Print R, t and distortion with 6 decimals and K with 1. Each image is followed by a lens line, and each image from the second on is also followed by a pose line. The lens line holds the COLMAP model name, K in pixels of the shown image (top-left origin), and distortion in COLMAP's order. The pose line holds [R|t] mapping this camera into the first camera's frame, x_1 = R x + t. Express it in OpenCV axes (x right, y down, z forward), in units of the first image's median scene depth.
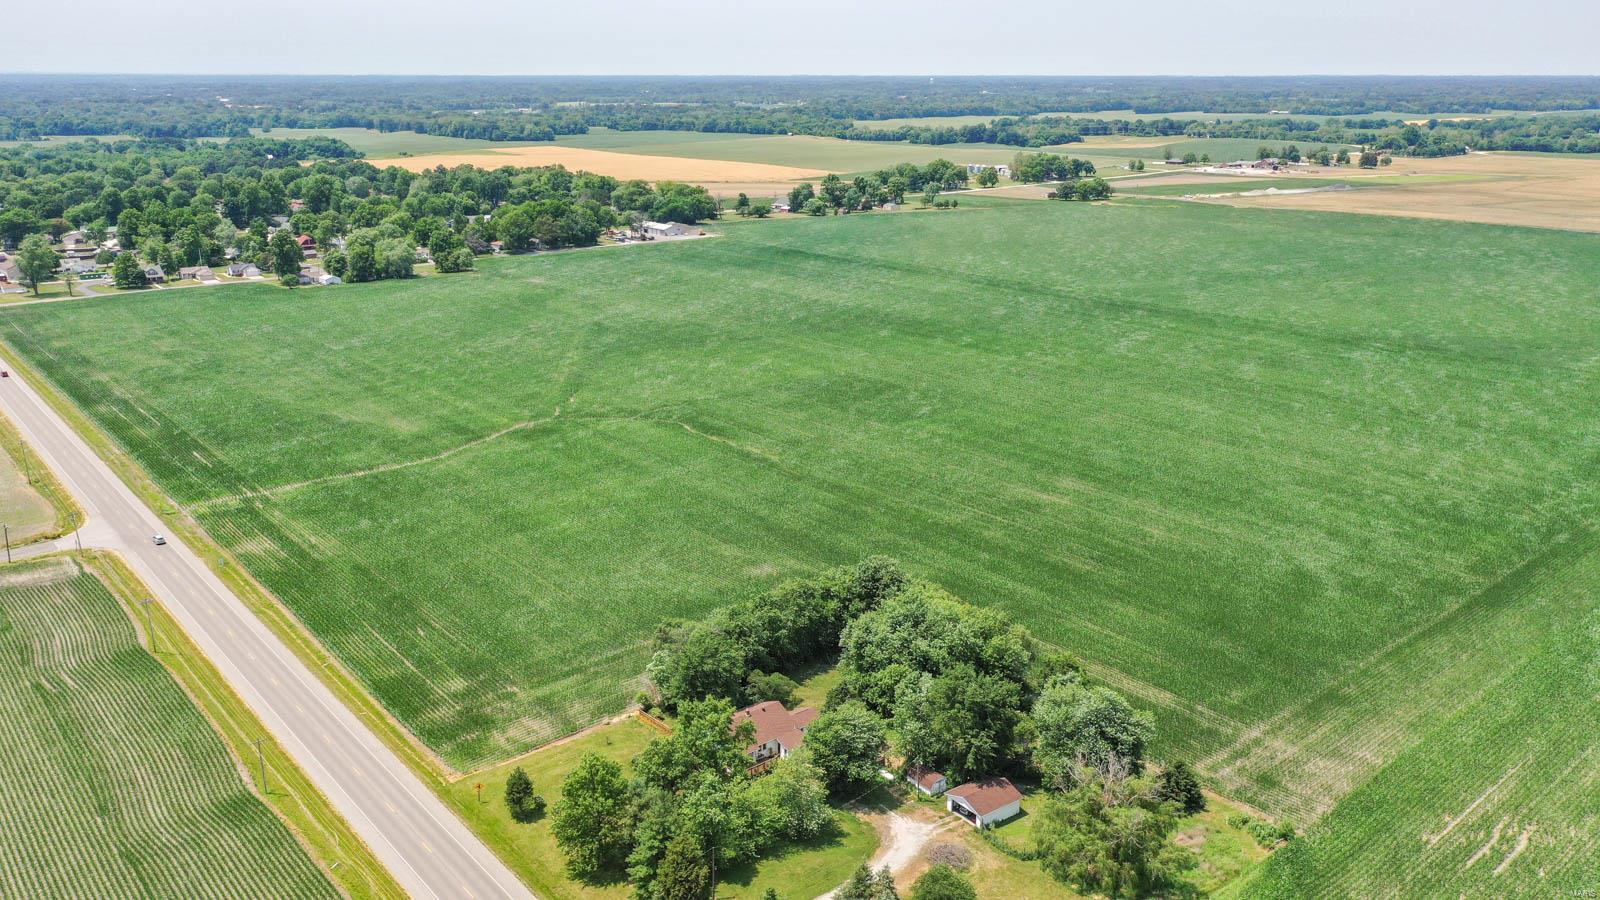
lens RADIAL K [[1282.5, 0, 800.0], [0, 1282.5, 450.0], [0, 0, 1]] dist [0.007051, -0.003600]
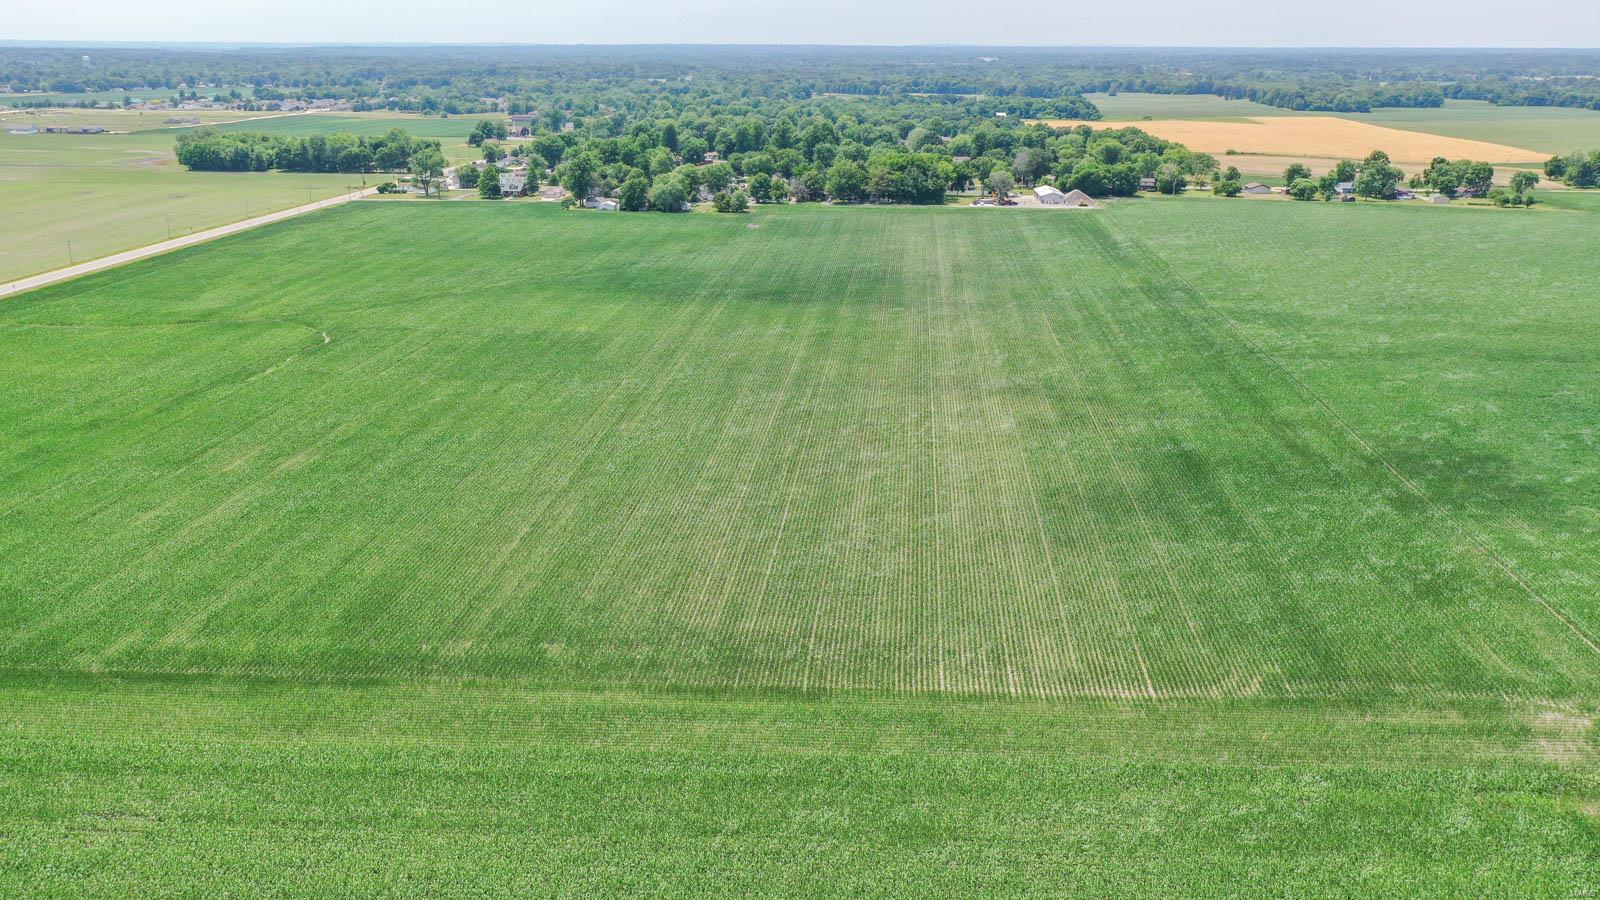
lens RADIAL K [[1261.9, 0, 800.0], [0, 1261.9, 450.0], [0, 0, 1]] dist [0.006470, -0.003185]
pose [[0.711671, 0.214115, -0.669089, 0.536505], [-0.198546, 0.974895, 0.100794, -0.069934], [0.673873, 0.061113, 0.736316, 0.317547]]
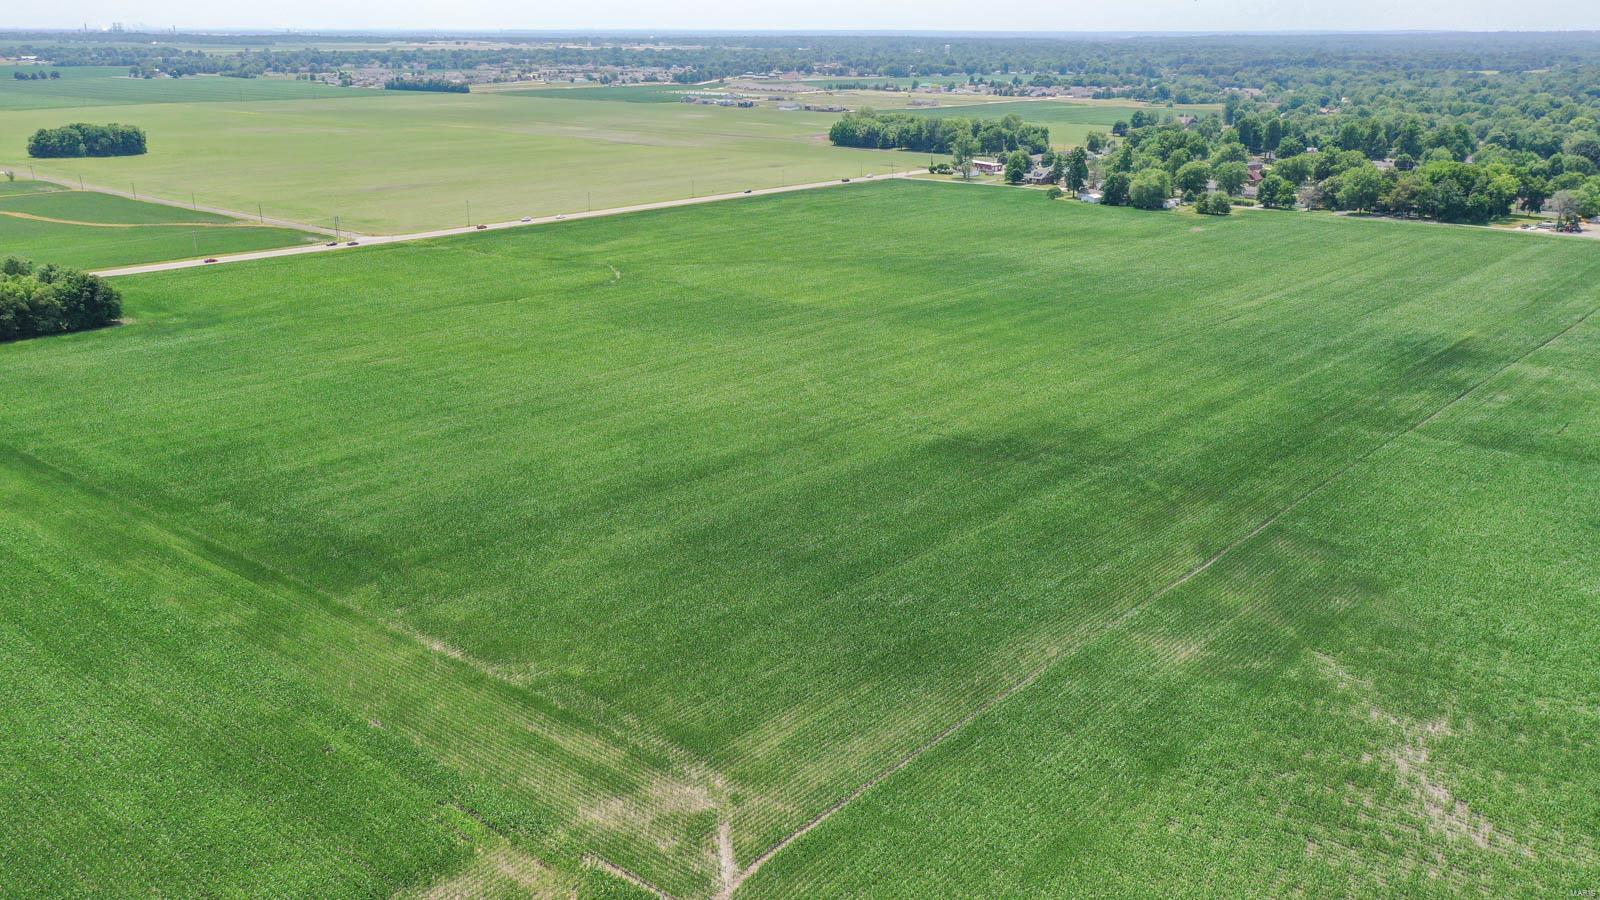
lens RADIAL K [[1297.6, 0, 837.6], [0, 1297.6, 451.2], [0, 0, 1]] dist [0.002211, 0.000177]
pose [[0.146422, 0.300795, -0.942382, 0.708250], [-0.276026, 0.927235, 0.253073, -0.153435], [0.949932, 0.223066, 0.218795, 0.602940]]
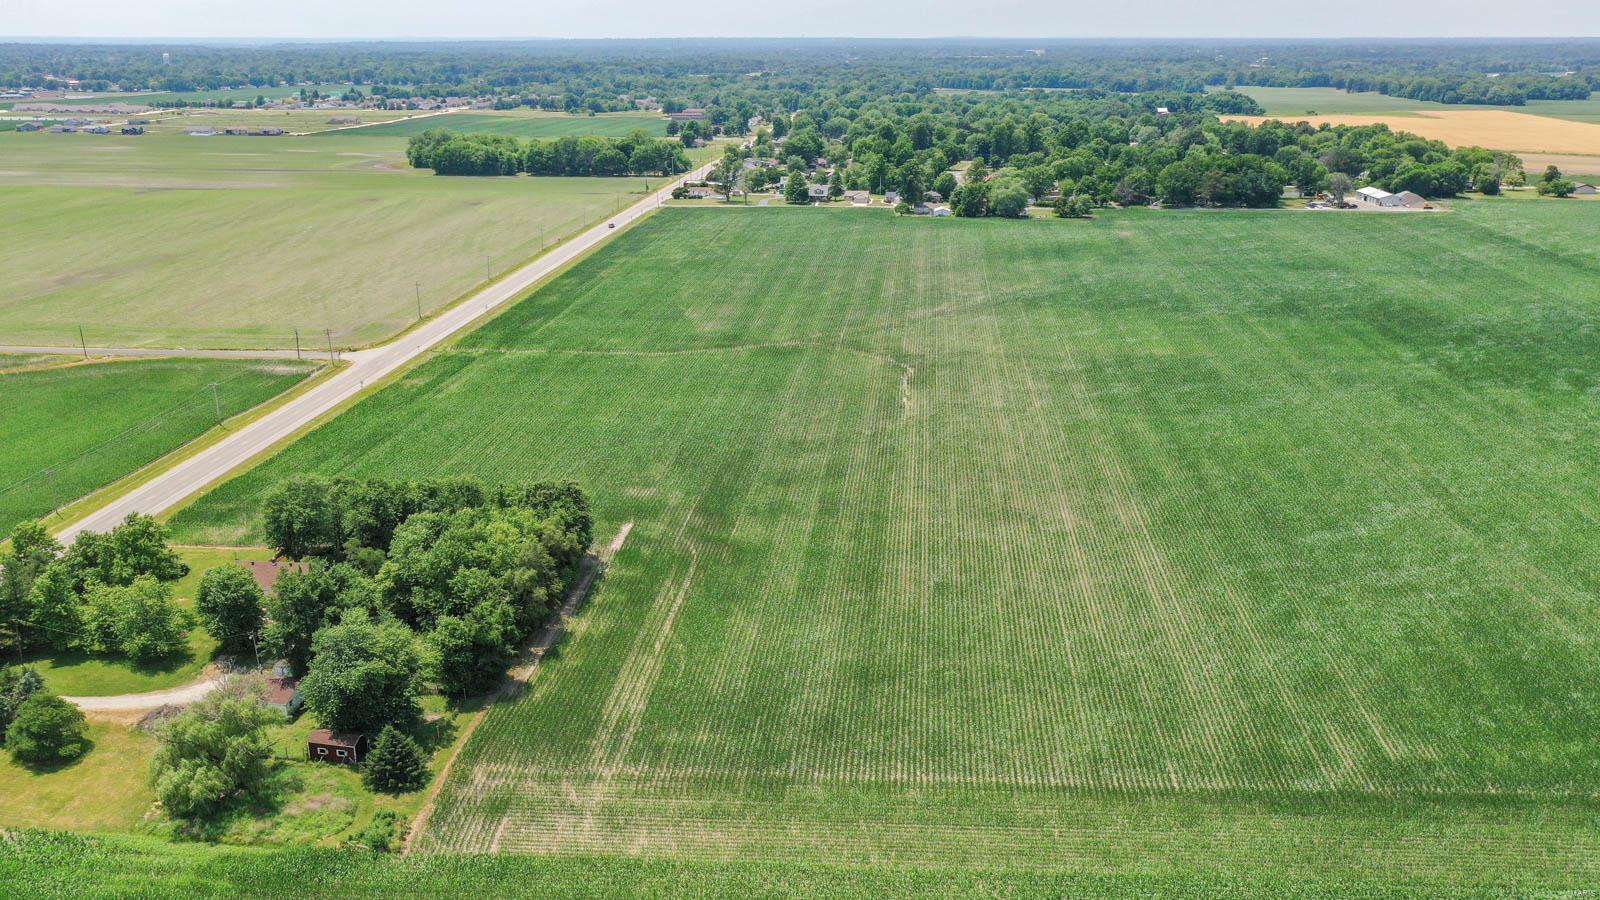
lens RADIAL K [[1282.5, 0, 800.0], [0, 1282.5, 450.0], [0, 0, 1]] dist [0.007051, -0.003600]
pose [[0.708305, 0.212281, -0.673232, 0.307462], [-0.194898, 0.975450, 0.102524, -0.026764], [0.678468, 0.058593, 0.732290, 0.156835]]
